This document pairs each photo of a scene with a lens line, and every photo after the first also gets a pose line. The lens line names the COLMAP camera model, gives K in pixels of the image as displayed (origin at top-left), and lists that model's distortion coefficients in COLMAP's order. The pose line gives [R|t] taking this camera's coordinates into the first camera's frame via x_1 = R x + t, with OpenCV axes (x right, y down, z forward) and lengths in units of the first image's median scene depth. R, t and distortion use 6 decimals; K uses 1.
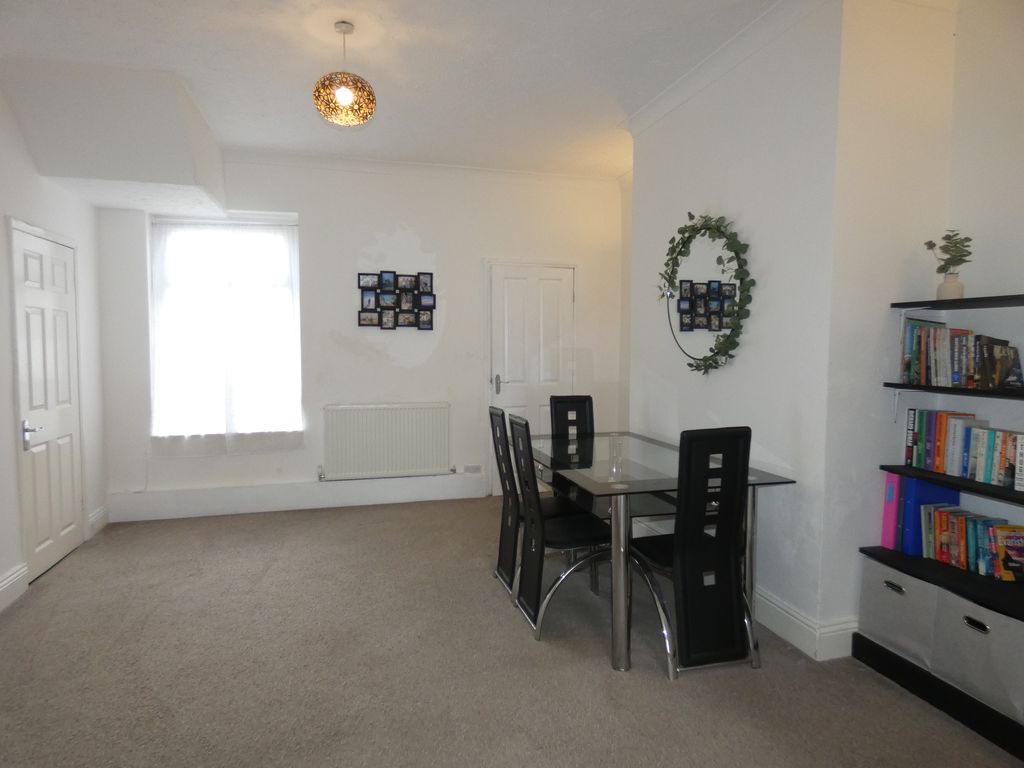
lens RADIAL K [[618.9, 0, 513.8], [0, 618.9, 378.1], [0, 0, 1]] dist [-0.007646, 0.000398]
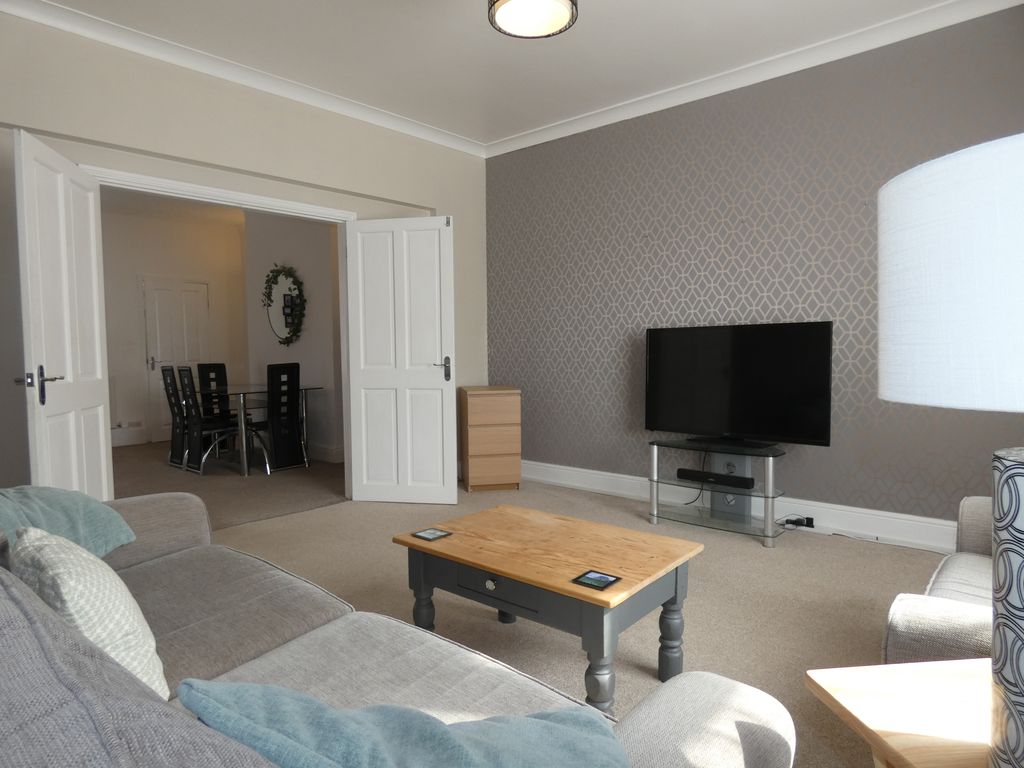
lens RADIAL K [[618.9, 0, 511.3], [0, 618.9, 382.7], [0, 0, 1]] dist [-0.007646, 0.000398]
pose [[0.844947, -0.041051, 0.533272, -0.147696], [0.041538, 0.999075, 0.011092, 0.123488], [-0.533234, 0.012779, 0.845871, -1.088894]]
